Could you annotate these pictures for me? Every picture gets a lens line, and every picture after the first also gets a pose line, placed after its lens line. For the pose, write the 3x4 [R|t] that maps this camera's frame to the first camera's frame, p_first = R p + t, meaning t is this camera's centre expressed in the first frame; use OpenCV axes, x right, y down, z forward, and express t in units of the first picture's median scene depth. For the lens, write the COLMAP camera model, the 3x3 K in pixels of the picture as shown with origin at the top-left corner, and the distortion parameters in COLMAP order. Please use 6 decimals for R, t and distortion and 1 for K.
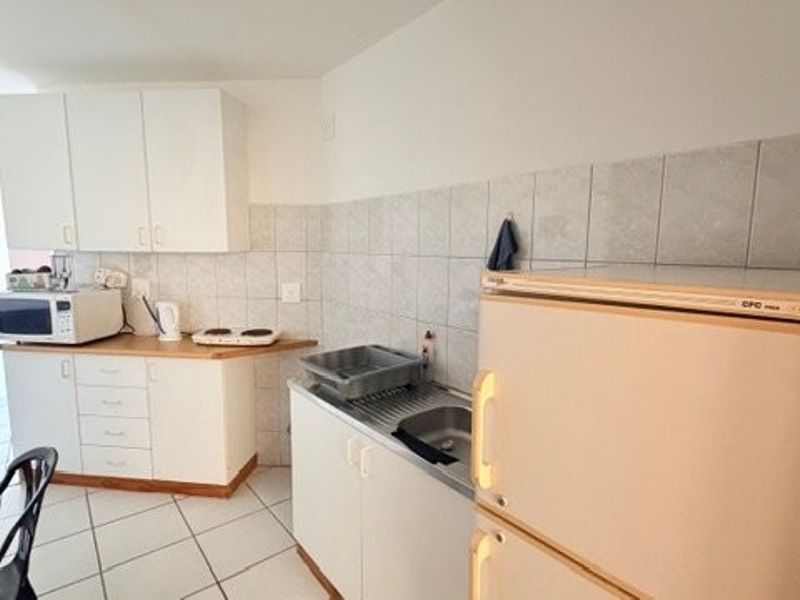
lens RADIAL K [[425.1, 0, 396.4], [0, 425.1, 300.2], [0, 0, 1]] dist [-0.012801, -0.000644]
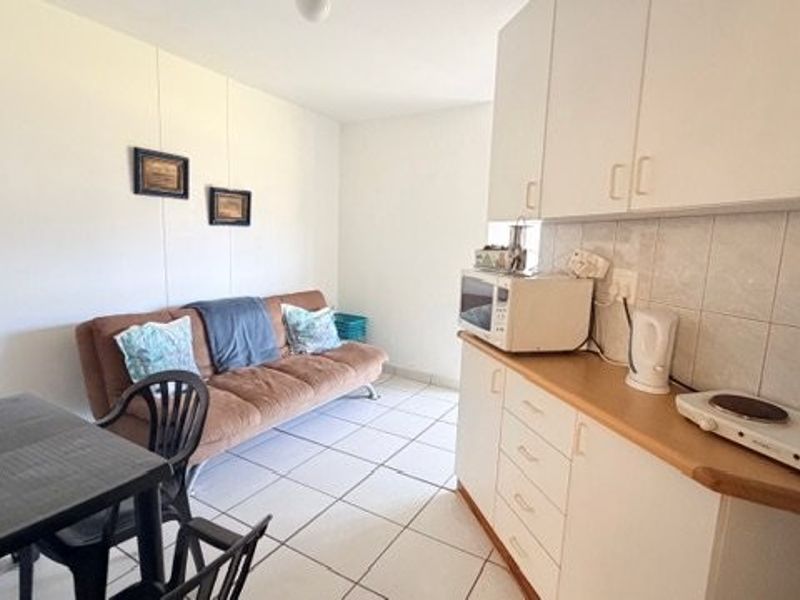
lens RADIAL K [[425.1, 0, 398.9], [0, 425.1, 299.8], [0, 0, 1]] dist [-0.012801, -0.000644]
pose [[0.353720, 0.130303, -0.926231, -0.185405], [-0.148458, 0.985517, 0.081949, -0.009707], [0.923495, 0.108520, 0.367942, 0.551245]]
